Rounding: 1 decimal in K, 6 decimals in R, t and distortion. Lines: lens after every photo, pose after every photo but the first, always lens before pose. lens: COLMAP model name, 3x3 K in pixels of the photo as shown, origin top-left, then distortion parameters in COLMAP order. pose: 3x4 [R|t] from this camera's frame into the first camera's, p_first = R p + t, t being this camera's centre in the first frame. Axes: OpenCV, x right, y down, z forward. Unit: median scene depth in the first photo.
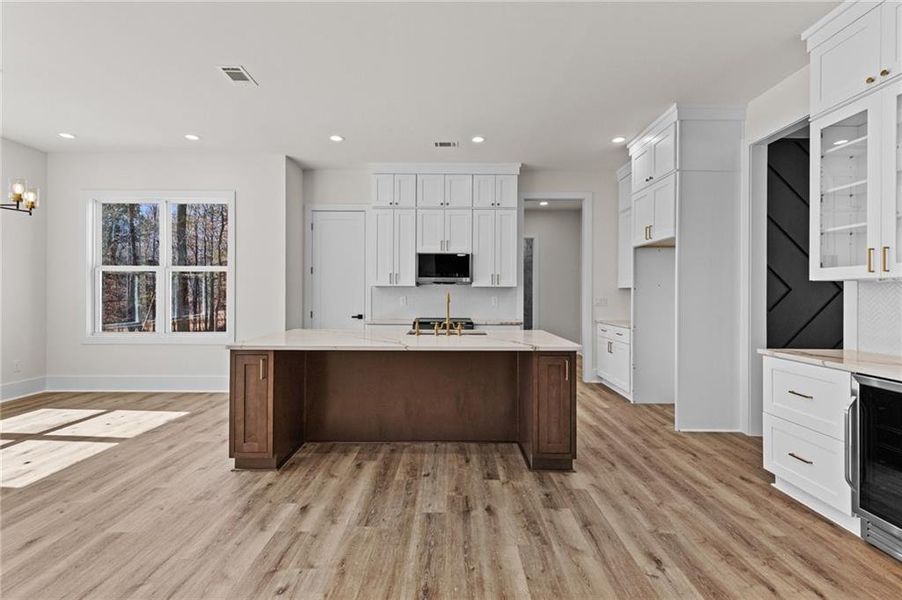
lens RADIAL K [[407.5, 0, 448.8], [0, 407.5, 292.8], [0, 0, 1]] dist [0.011799, -0.000868]
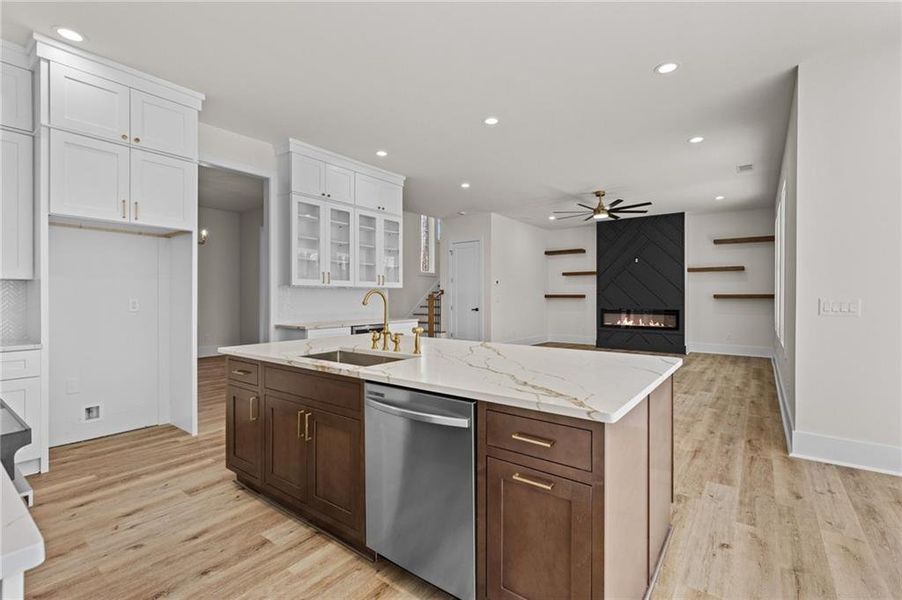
lens RADIAL K [[407.5, 0, 456.2], [0, 407.5, 299.1], [0, 0, 1]] dist [0.011799, -0.000868]
pose [[-0.808013, -0.011001, 0.589061, -0.578502], [-0.007646, 0.999937, 0.008186, 0.007767], [-0.589114, 0.002110, -0.808047, 1.653158]]
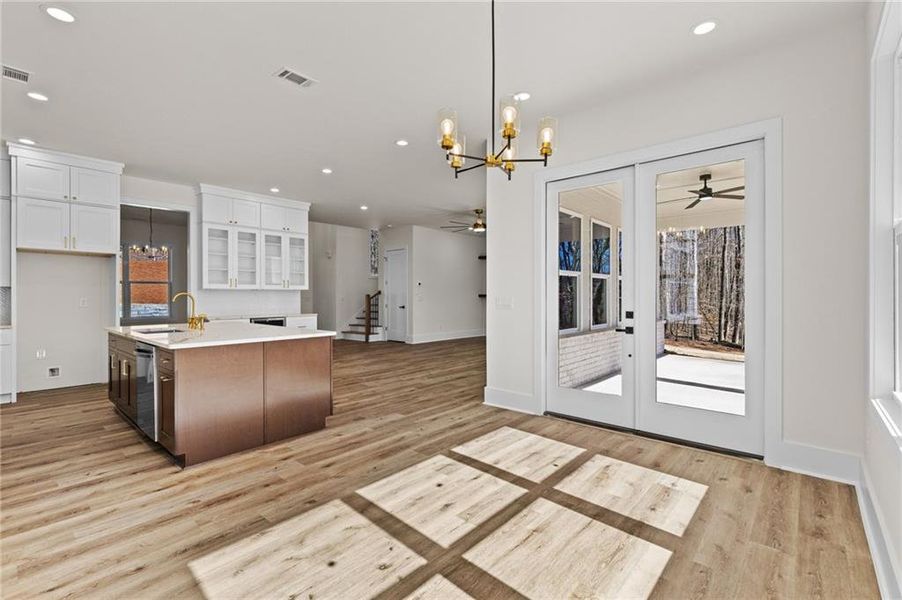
lens RADIAL K [[407.5, 0, 456.0], [0, 407.5, 296.8], [0, 0, 1]] dist [0.011799, -0.000868]
pose [[-0.756240, -0.005985, 0.654266, -1.514237], [-0.004485, 0.999982, 0.003964, 0.002697], [-0.654278, 0.000064, -0.756254, 1.539856]]
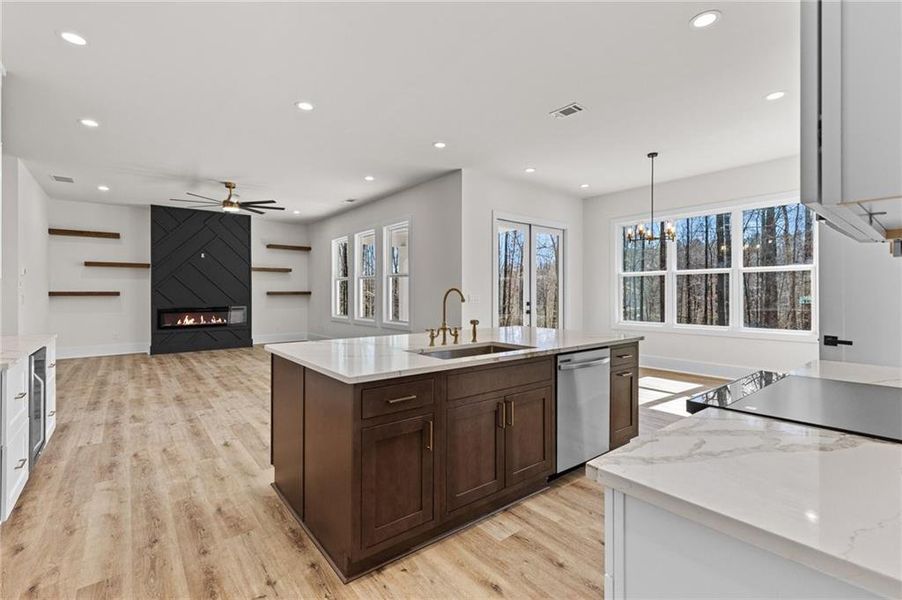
lens RADIAL K [[407.5, 0, 455.3], [0, 407.5, 290.2], [0, 0, 1]] dist [0.011799, -0.000868]
pose [[-0.769385, -0.009499, -0.638715, 0.517973], [-0.001516, 0.999914, -0.013044, 0.013179], [0.638784, -0.009068, -0.769333, 1.752903]]
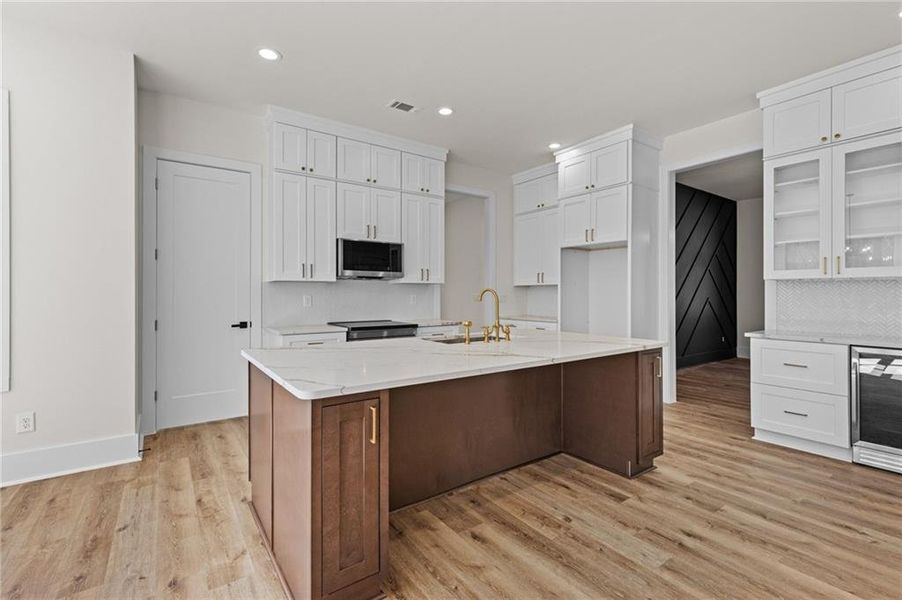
lens RADIAL K [[407.5, 0, 450.7], [0, 407.5, 290.9], [0, 0, 1]] dist [0.011799, -0.000868]
pose [[0.812386, -0.001819, 0.583118, -0.607648], [0.002901, 0.999995, -0.000923, 0.004620], [-0.583113, 0.002441, 0.812387, 0.424897]]
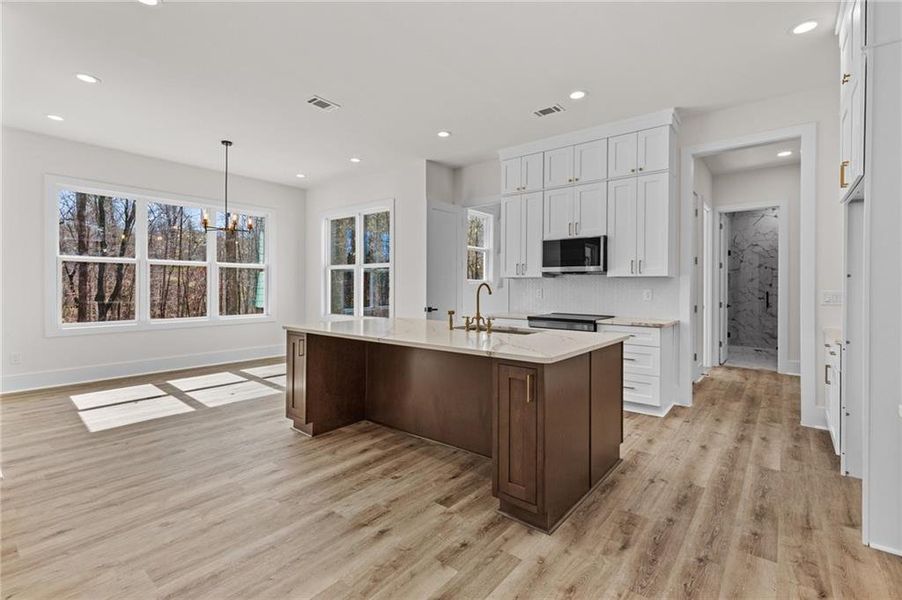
lens RADIAL K [[407.5, 0, 456.1], [0, 407.5, 287.5], [0, 0, 1]] dist [0.011799, -0.000868]
pose [[0.787658, 0.001380, -0.616111, 0.549529], [-0.000319, 0.999998, 0.001833, 0.007963], [0.616112, -0.001248, 0.787657, 0.303352]]
